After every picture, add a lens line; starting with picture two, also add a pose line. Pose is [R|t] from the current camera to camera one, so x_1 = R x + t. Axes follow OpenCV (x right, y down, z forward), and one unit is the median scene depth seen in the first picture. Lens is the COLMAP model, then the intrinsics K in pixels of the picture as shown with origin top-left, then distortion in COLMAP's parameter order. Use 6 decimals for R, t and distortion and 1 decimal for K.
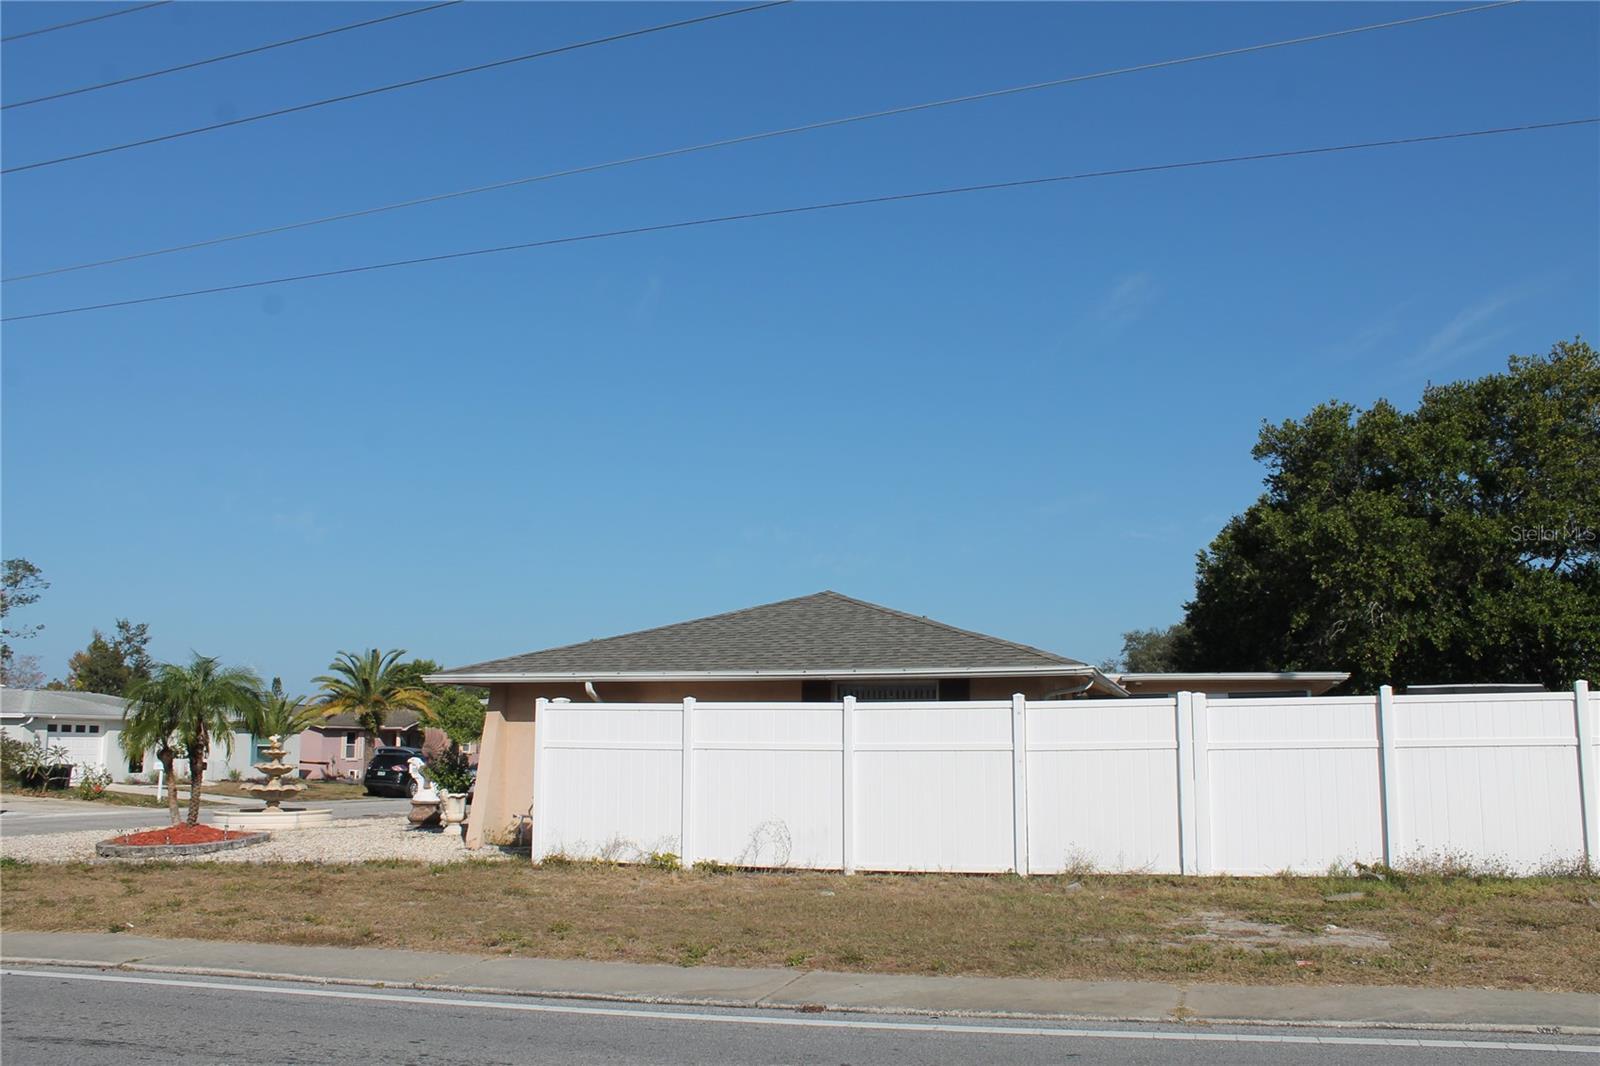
lens RADIAL K [[1363.9, 0, 807.3], [0, 1363.9, 546.7], [0, 0, 1]] dist [-0.162248, 0.148096]
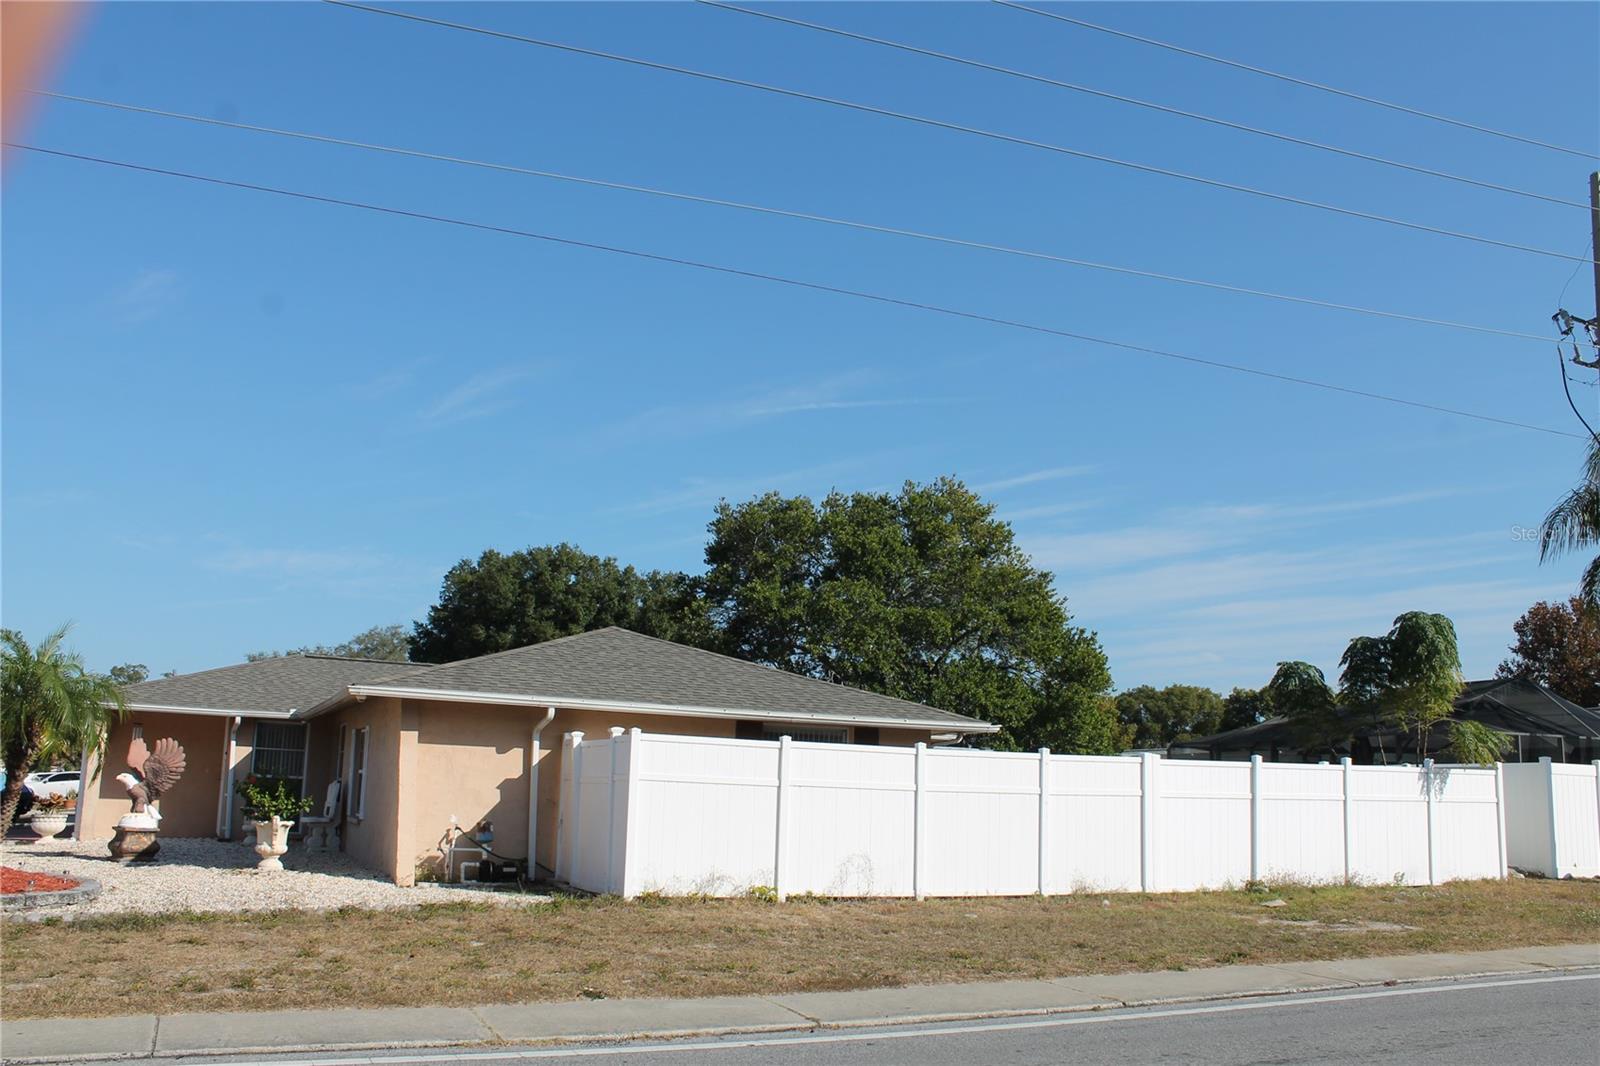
lens RADIAL K [[1363.9, 0, 807.3], [0, 1363.9, 546.7], [0, 0, 1]] dist [-0.162248, 0.148096]
pose [[0.772085, 0.131033, 0.621864, -0.799097], [-0.121785, 0.990885, -0.057585, 0.022525], [-0.623741, -0.031273, 0.781005, 0.175028]]
